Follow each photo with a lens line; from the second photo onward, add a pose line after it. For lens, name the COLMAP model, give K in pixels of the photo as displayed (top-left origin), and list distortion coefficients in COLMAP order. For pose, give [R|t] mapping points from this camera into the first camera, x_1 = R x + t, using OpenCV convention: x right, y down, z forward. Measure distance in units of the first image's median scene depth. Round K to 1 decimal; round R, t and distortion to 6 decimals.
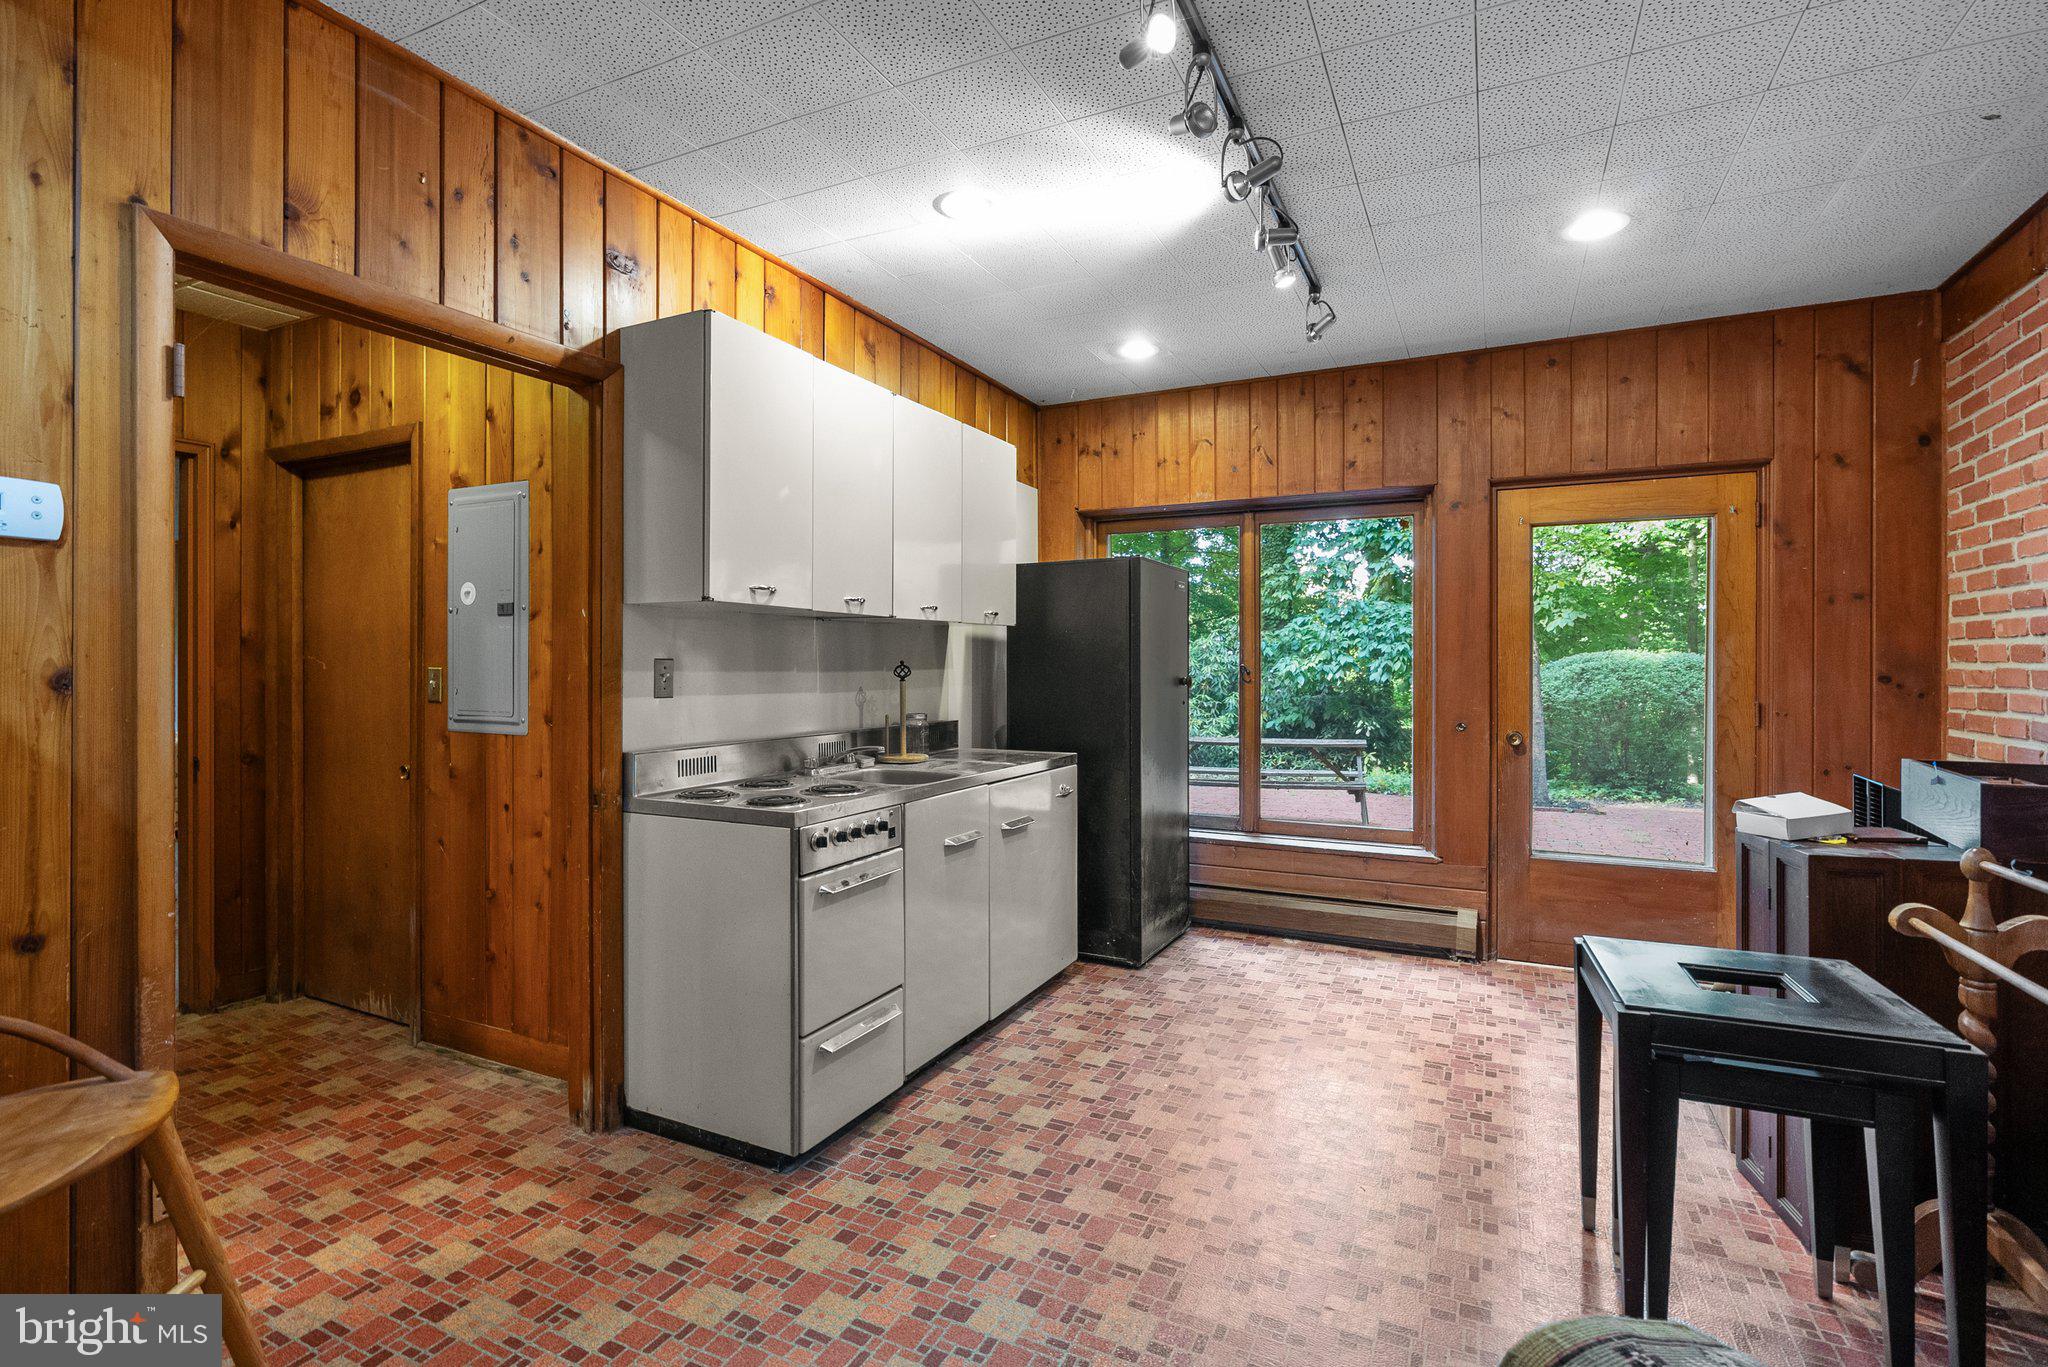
lens RADIAL K [[938.0, 0, 1028.6], [0, 938.0, 656.9], [0, 0, 1]] dist [0.000038, 0.000045]
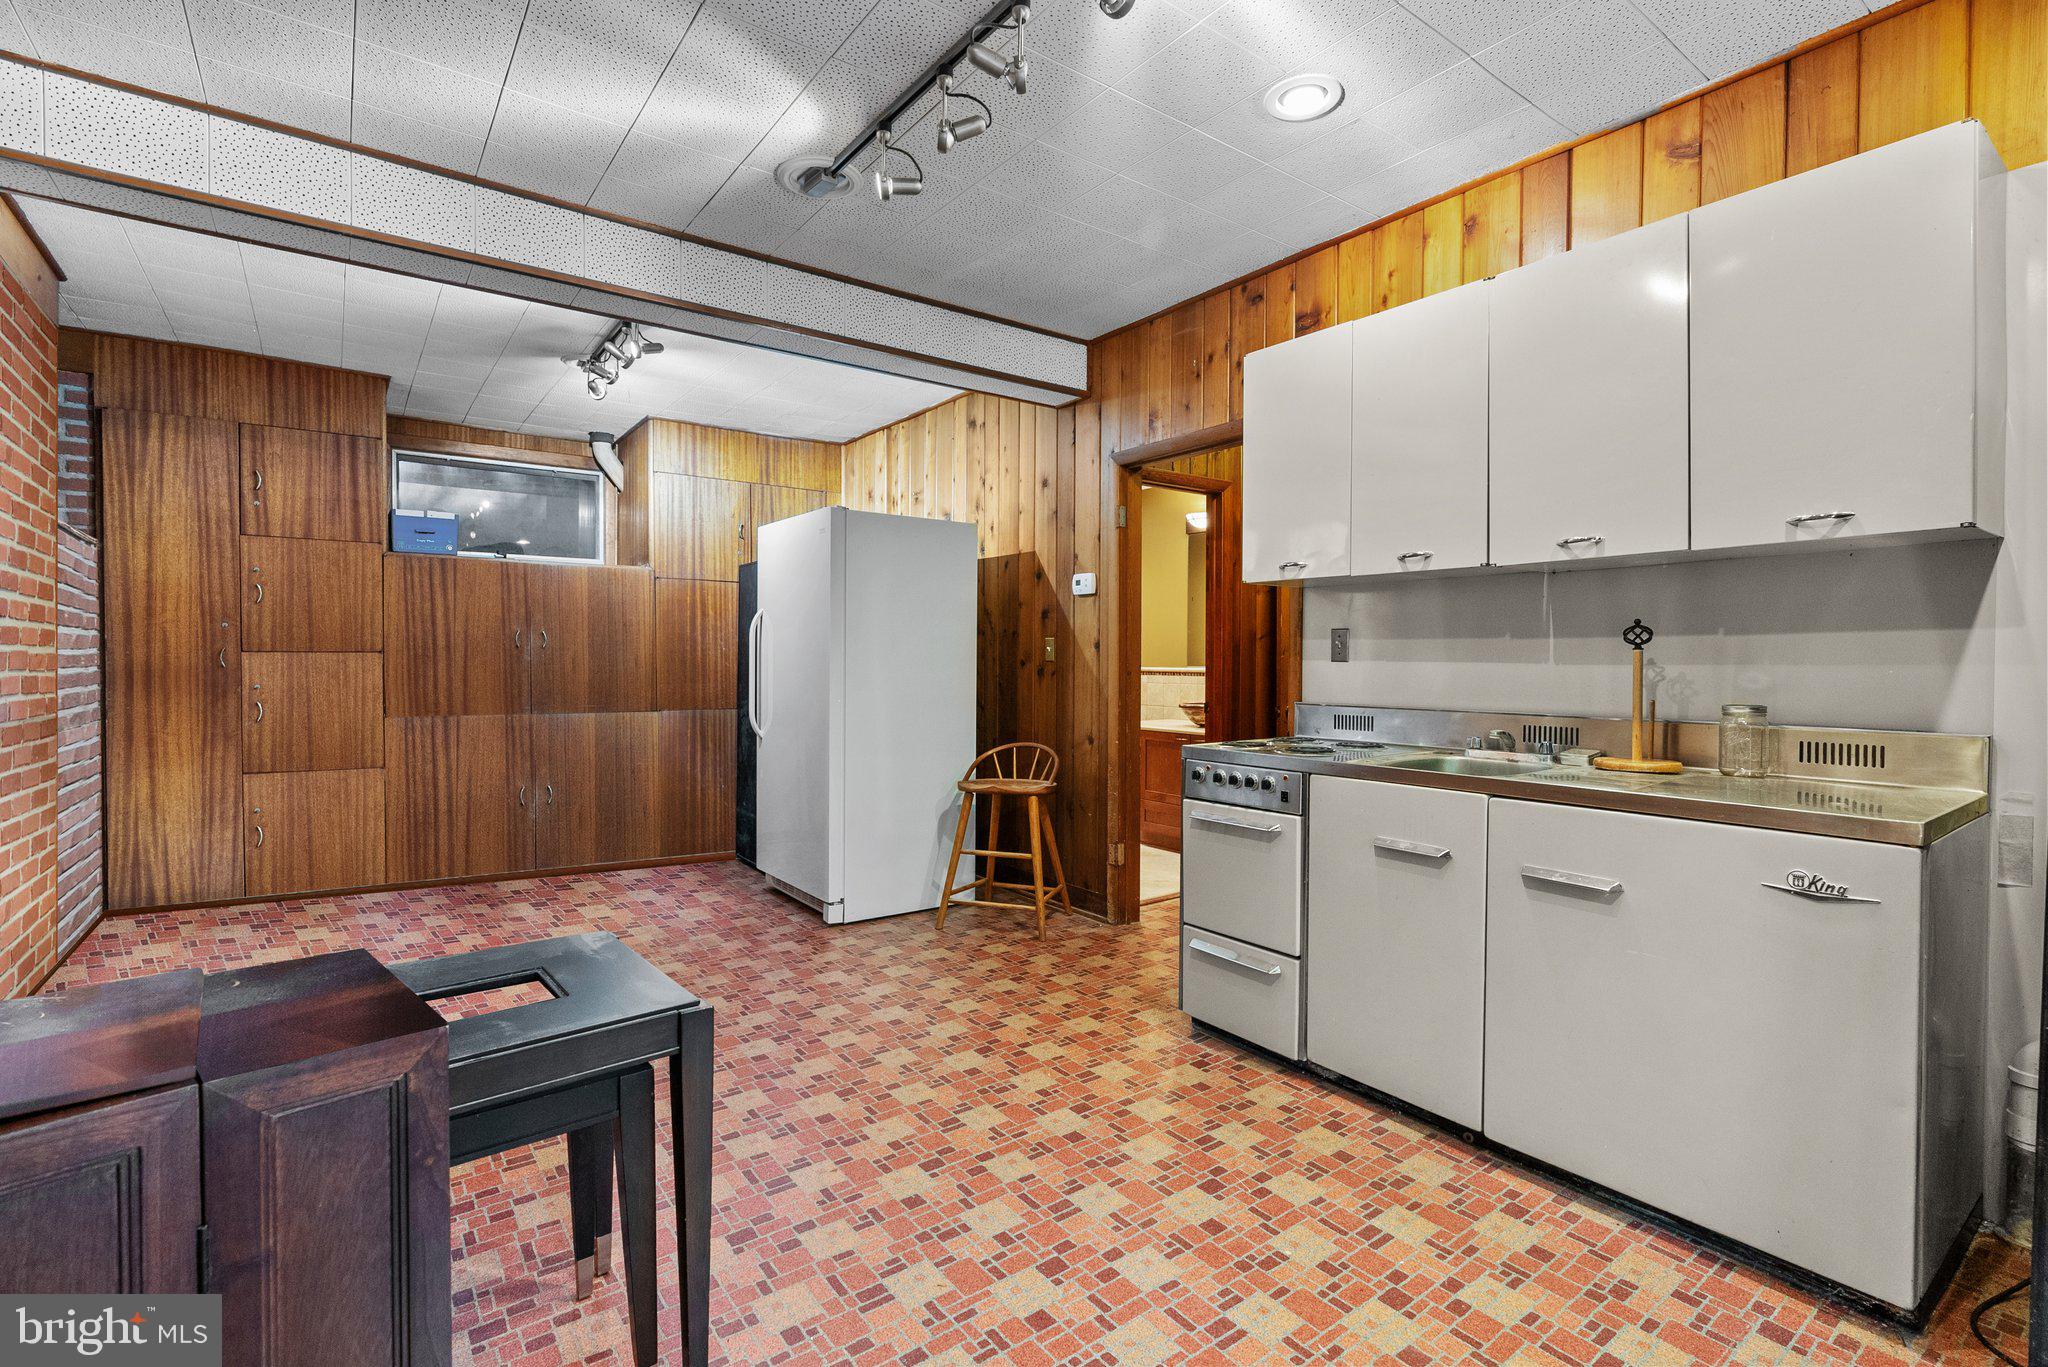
lens RADIAL K [[938.0, 0, 1028.6], [0, 938.0, 656.9], [0, 0, 1]] dist [0.000038, 0.000045]
pose [[-0.444940, -0.001385, -0.895559, 0.815774], [0.004041, 0.999986, -0.003554, 0.039105], [0.895551, -0.005200, -0.444928, 1.127211]]
